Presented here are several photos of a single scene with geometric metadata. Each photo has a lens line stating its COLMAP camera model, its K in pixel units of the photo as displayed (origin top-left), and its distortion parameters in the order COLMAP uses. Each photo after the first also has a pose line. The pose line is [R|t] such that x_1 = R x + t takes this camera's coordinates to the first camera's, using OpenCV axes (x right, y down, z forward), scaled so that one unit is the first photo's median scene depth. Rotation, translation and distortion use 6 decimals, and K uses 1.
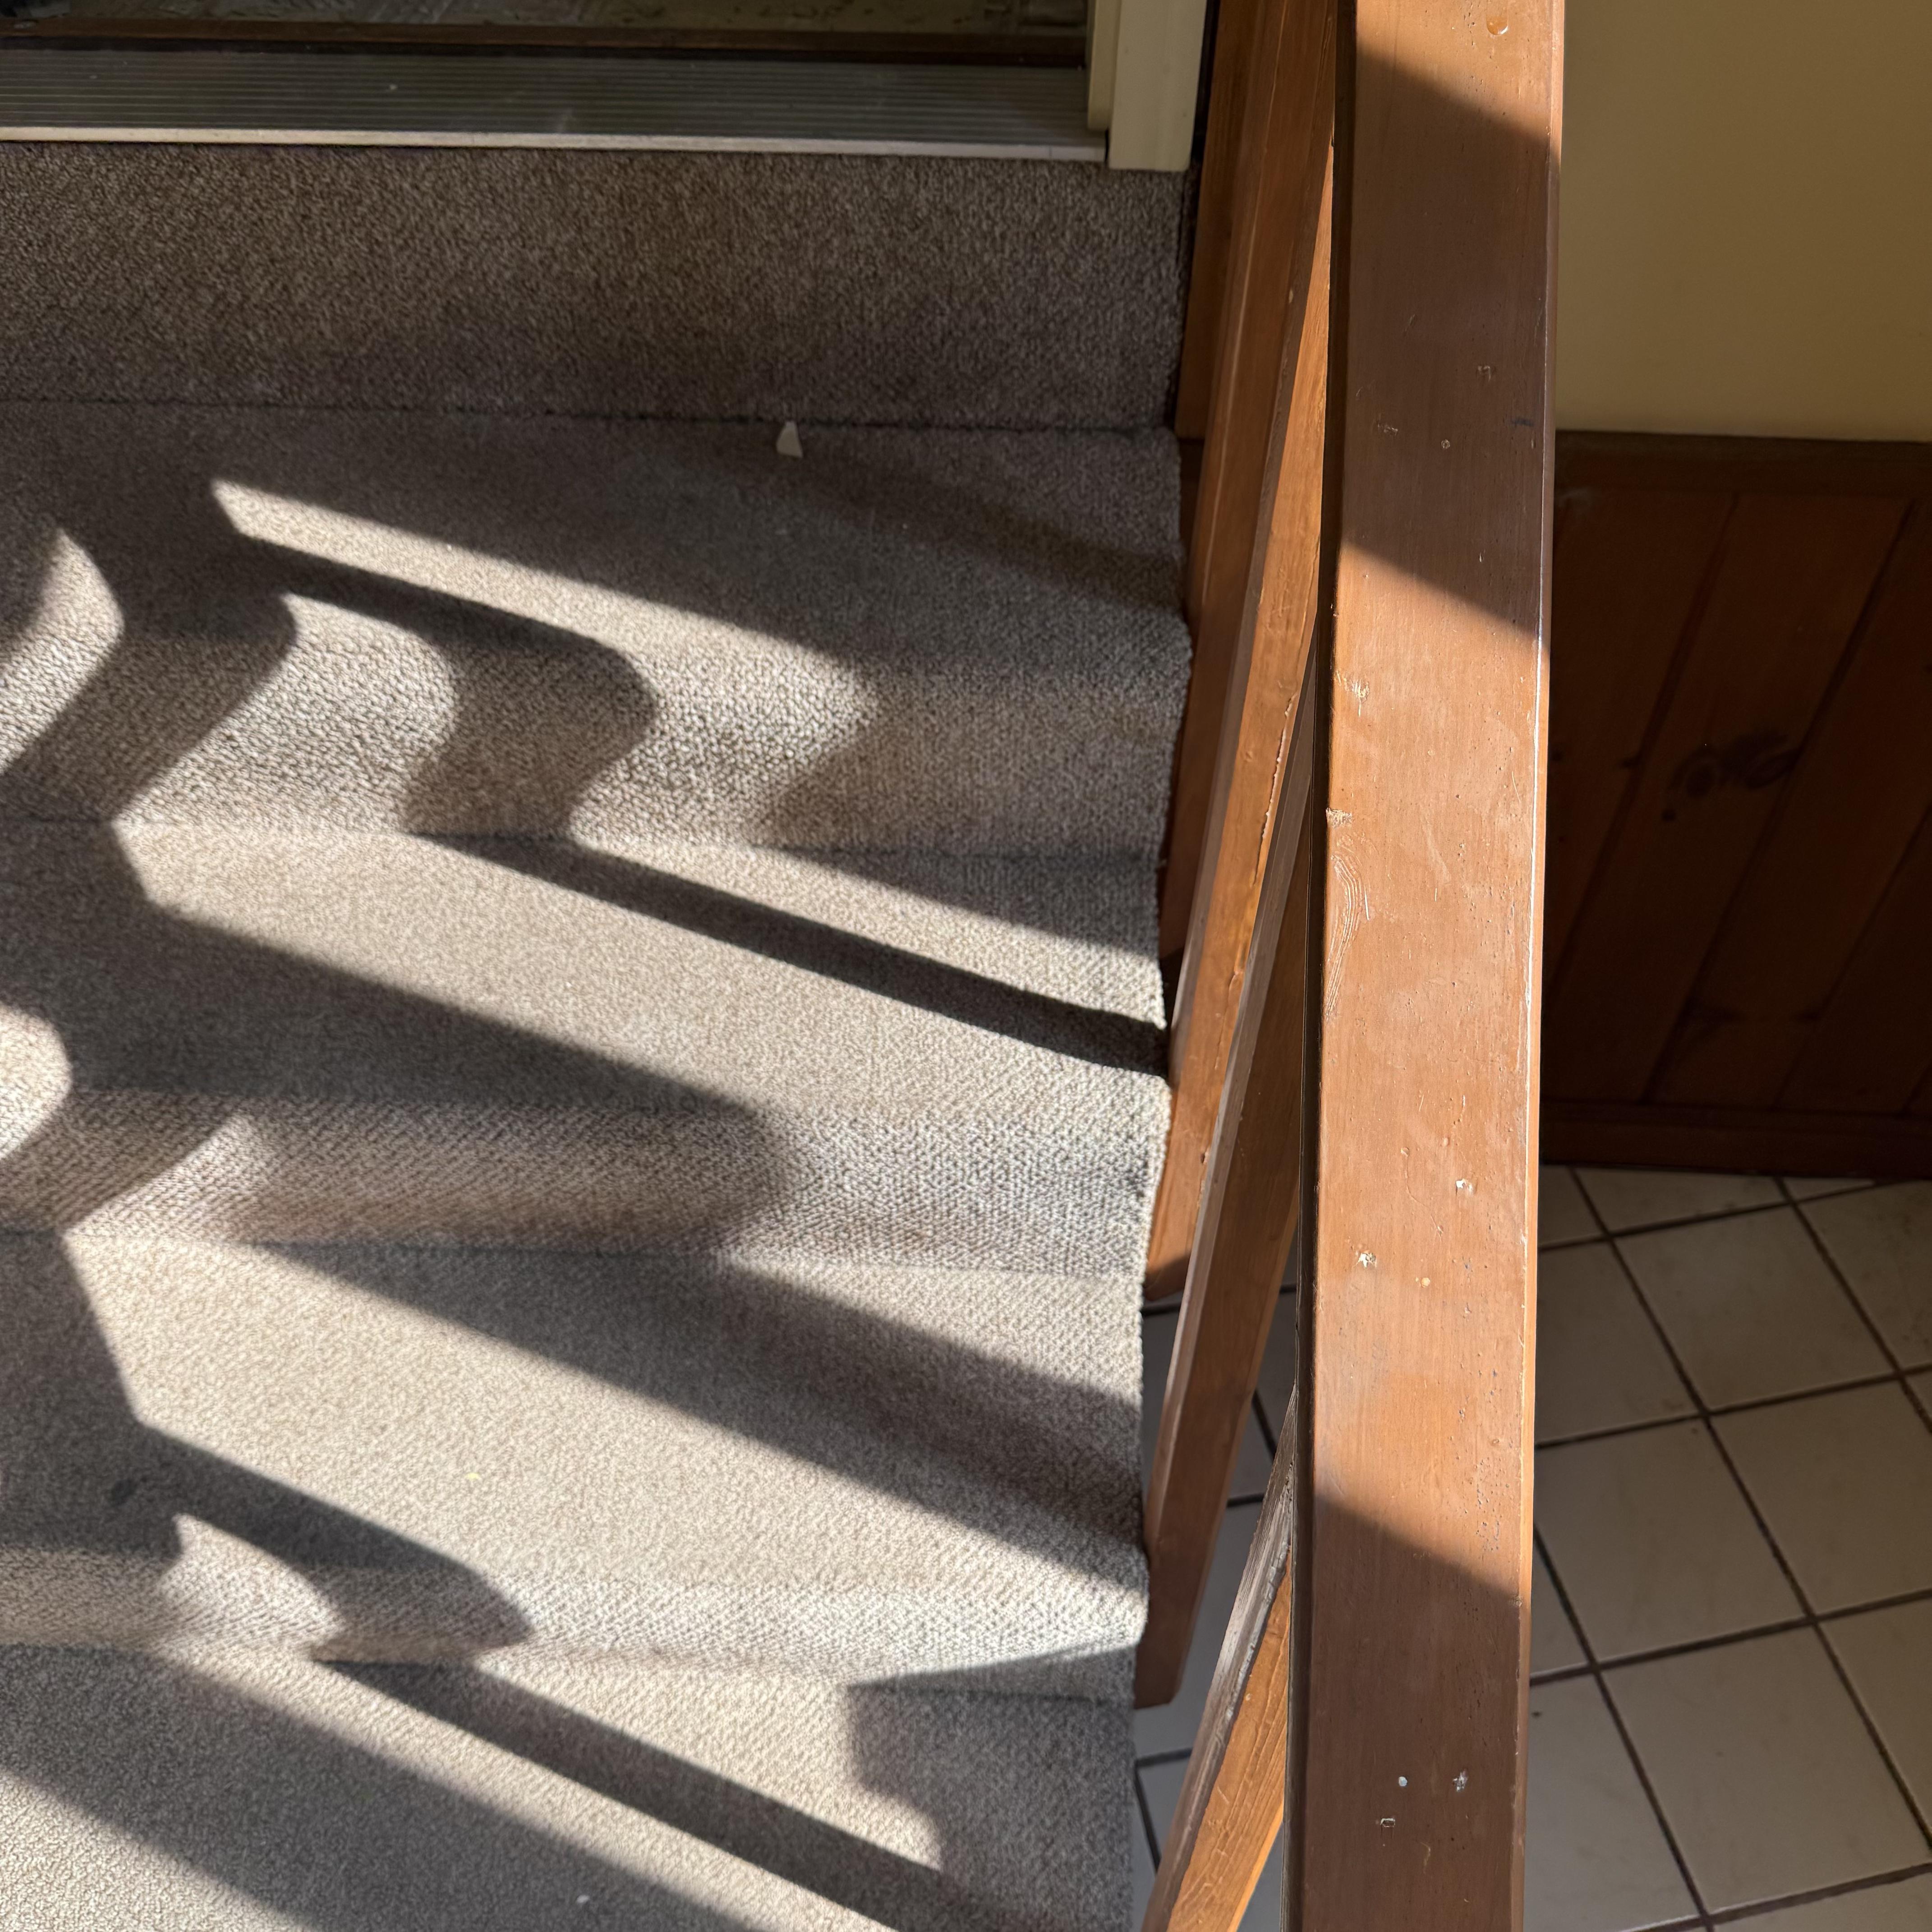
lens RADIAL K [[1782.5, 0, 947.0], [0, 1782.5, 984.7], [0, 0, 1]] dist [0.185380, -0.437093]
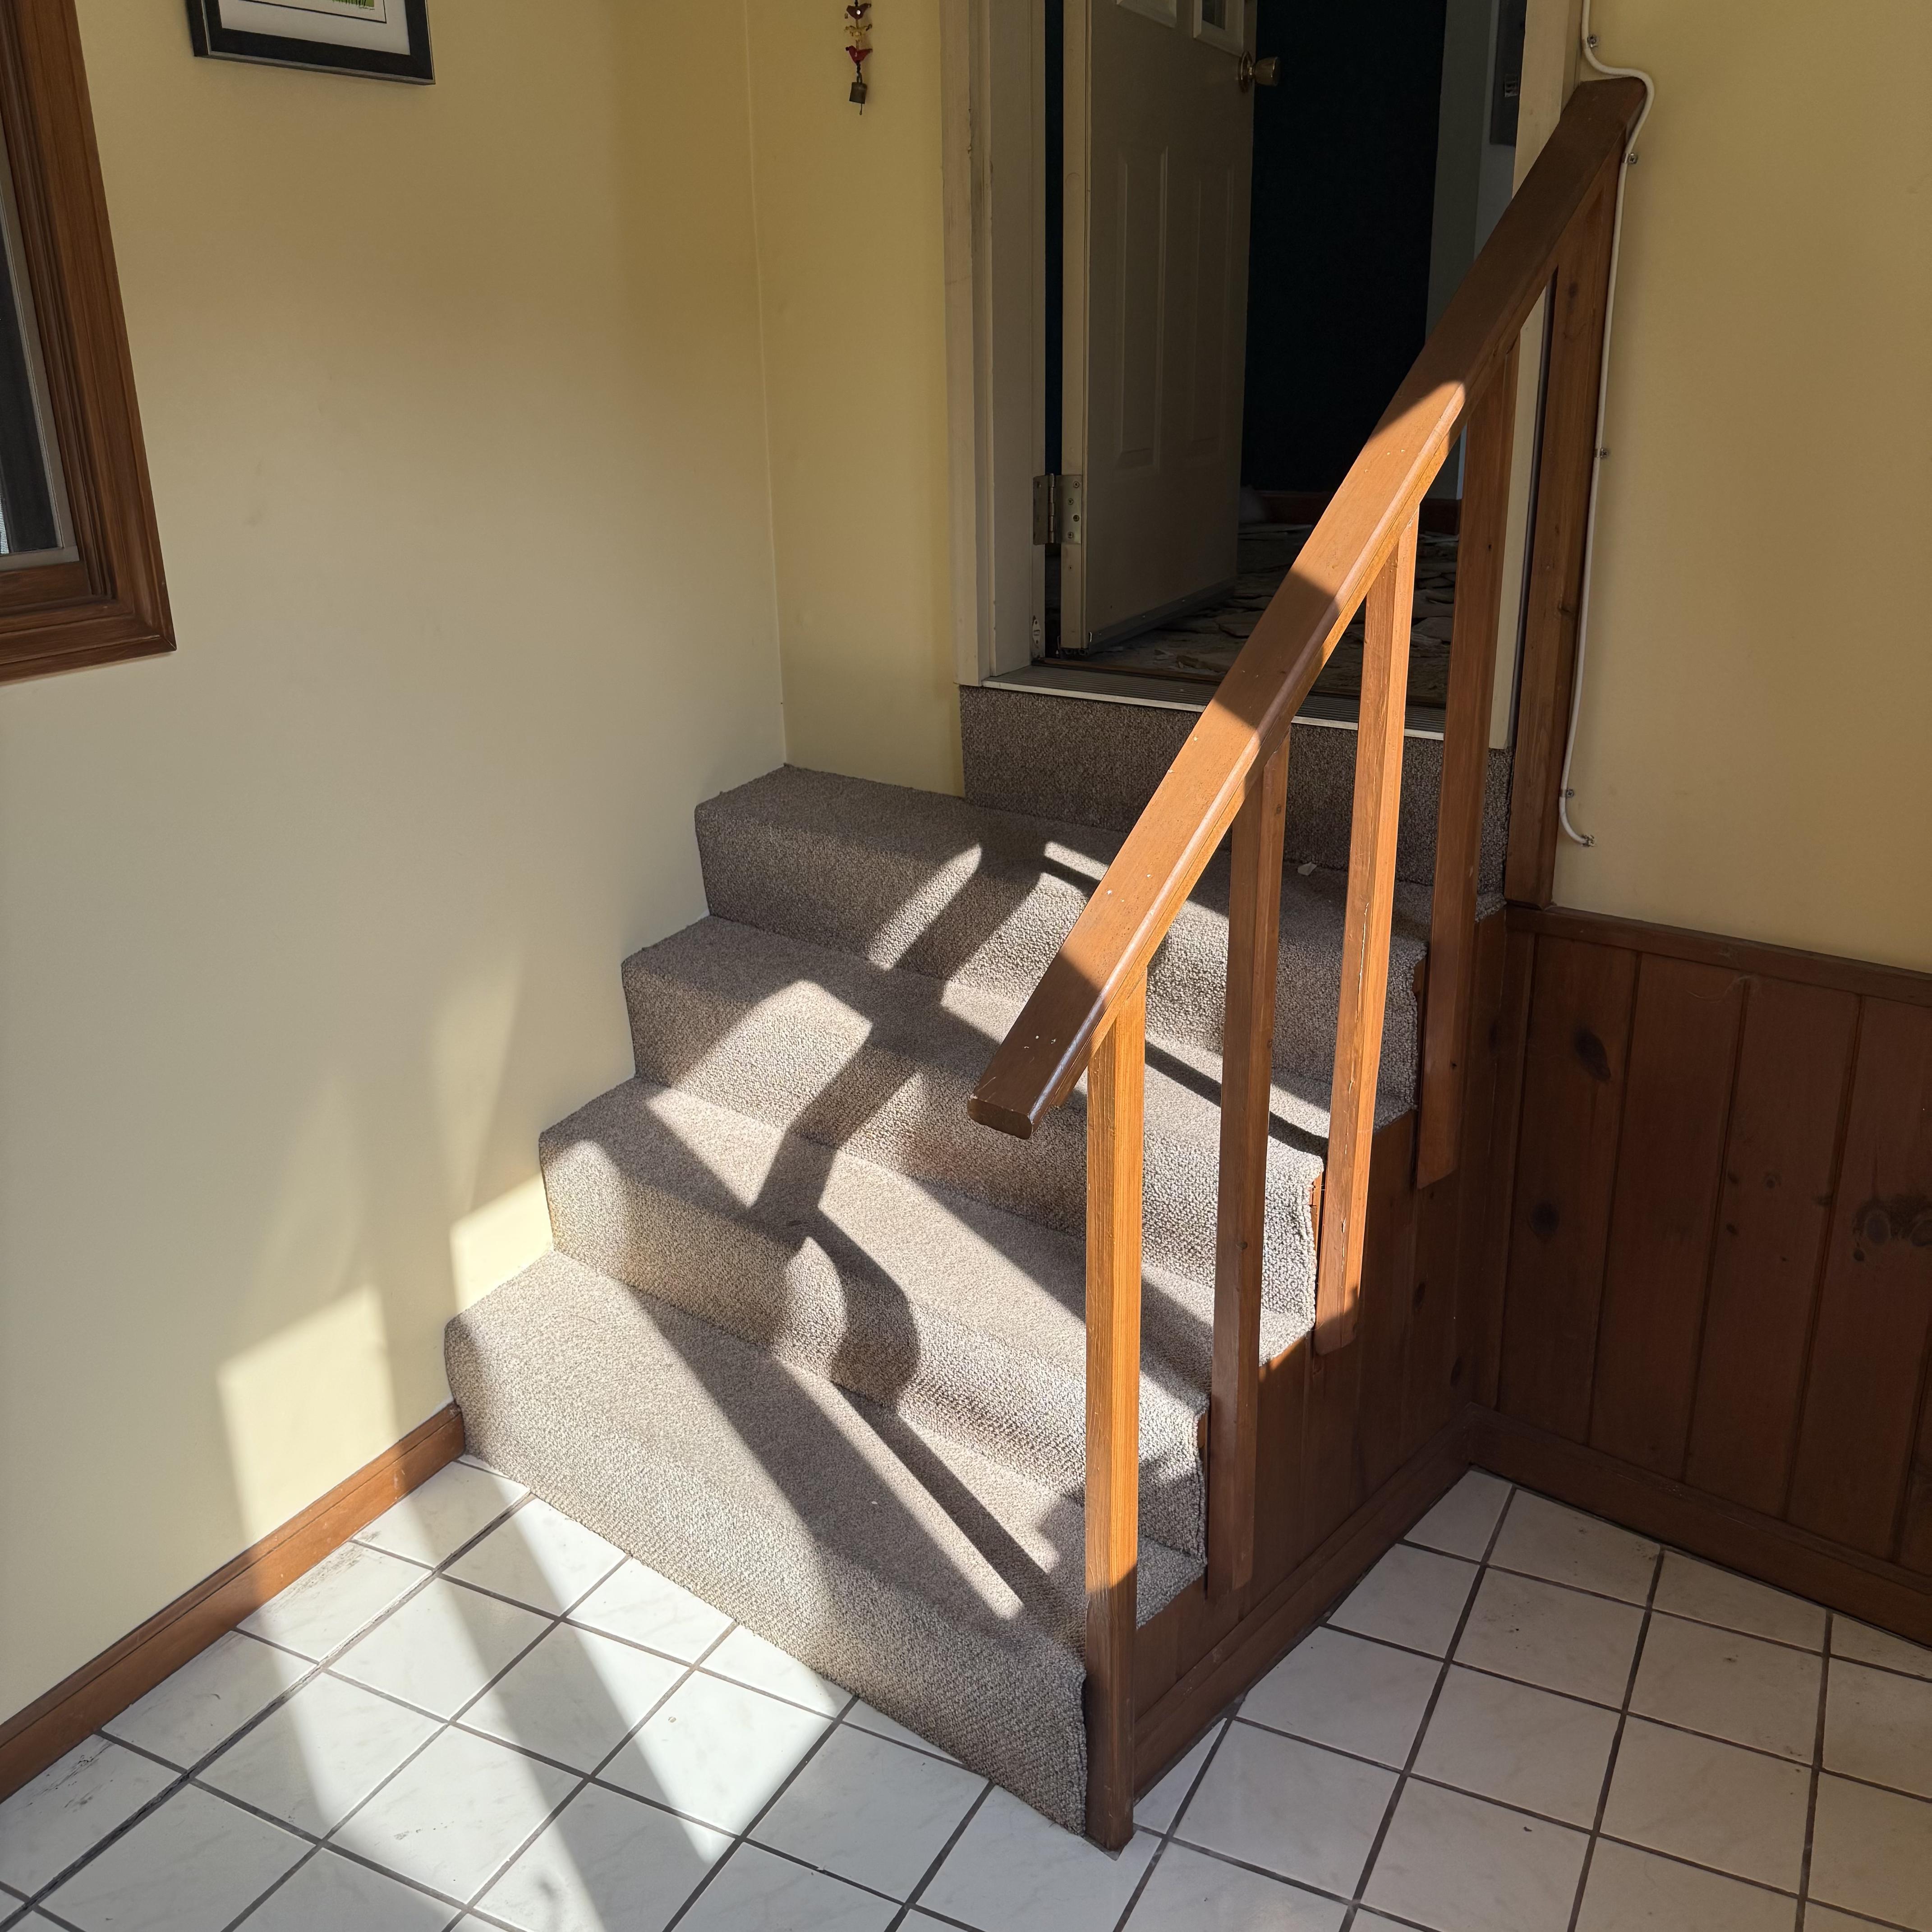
lens RADIAL K [[1782.5, 0, 947.0], [0, 1782.5, 984.7], [0, 0, 1]] dist [0.185380, -0.437093]
pose [[0.780304, 0.185077, -0.597387, 0.814462], [-0.440976, 0.840159, -0.315711, 0.599100], [0.443469, 0.509784, 0.737194, -0.532934]]
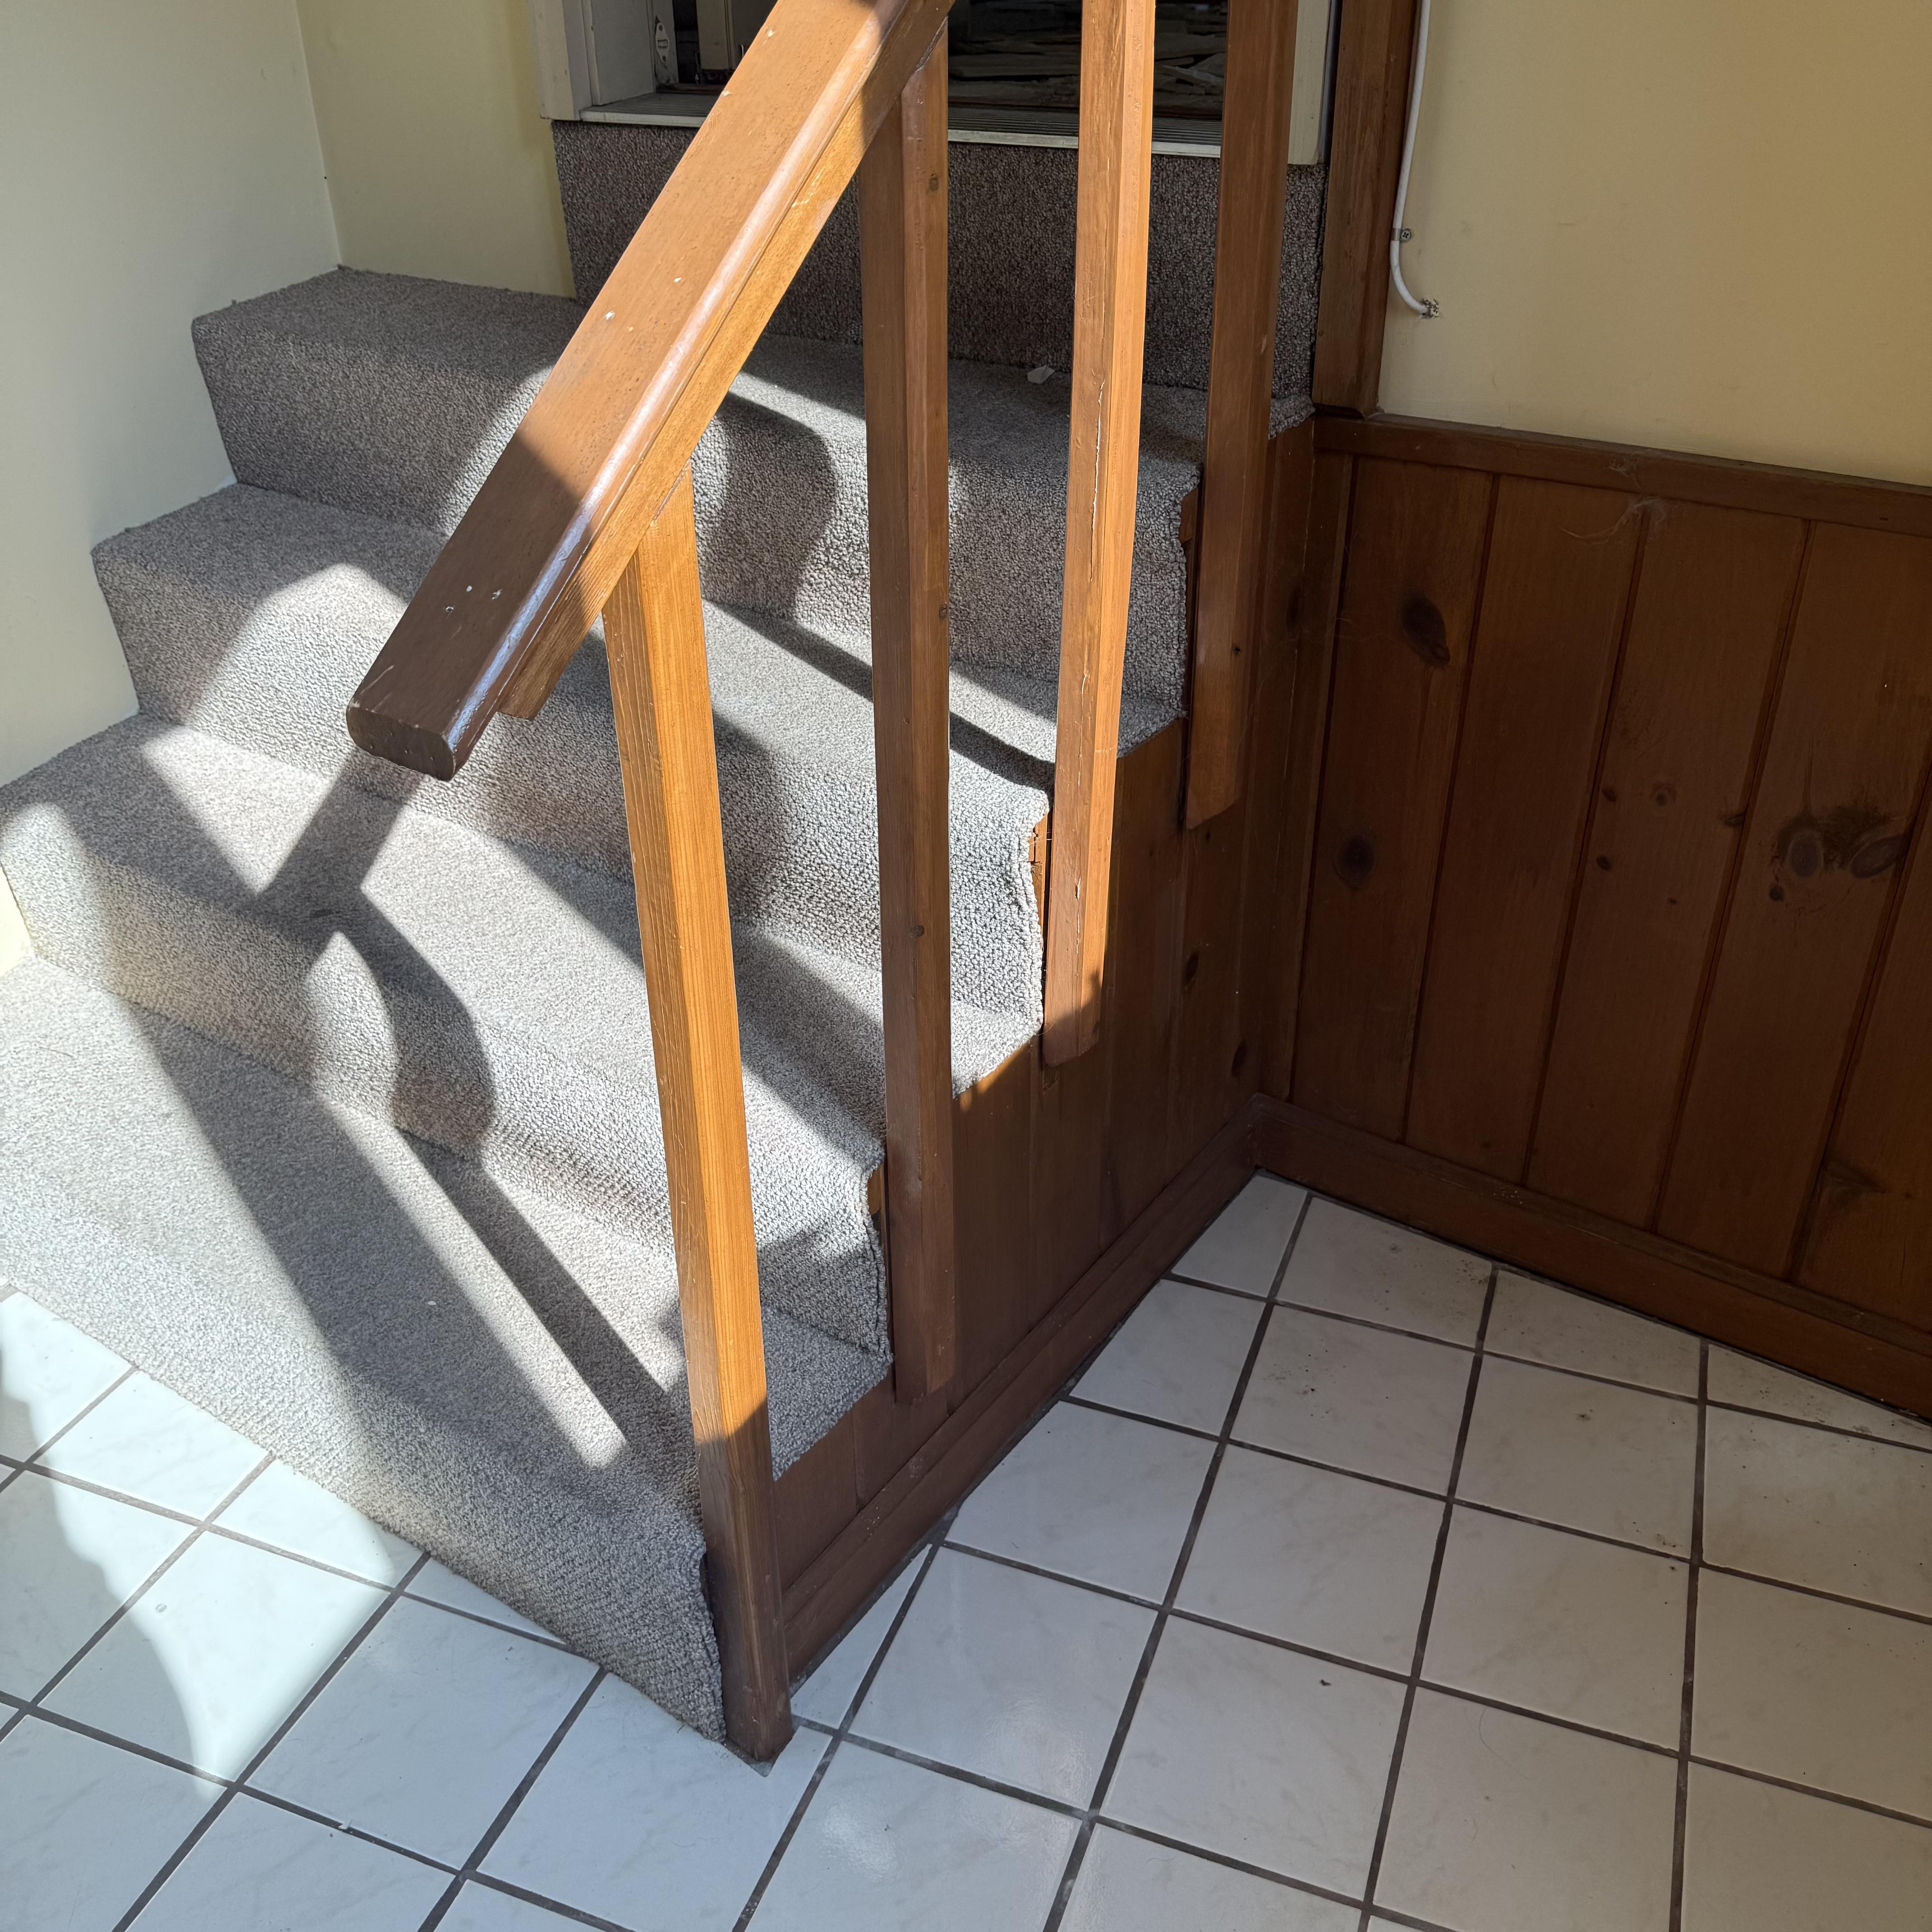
lens RADIAL K [[1782.5, 0, 947.0], [0, 1782.5, 984.7], [0, 0, 1]] dist [0.185380, -0.437093]
pose [[0.842697, 0.259338, -0.471811, 0.630949], [-0.381543, 0.905954, -0.183498, 0.394227], [0.379852, 0.334649, 0.862394, -0.022470]]
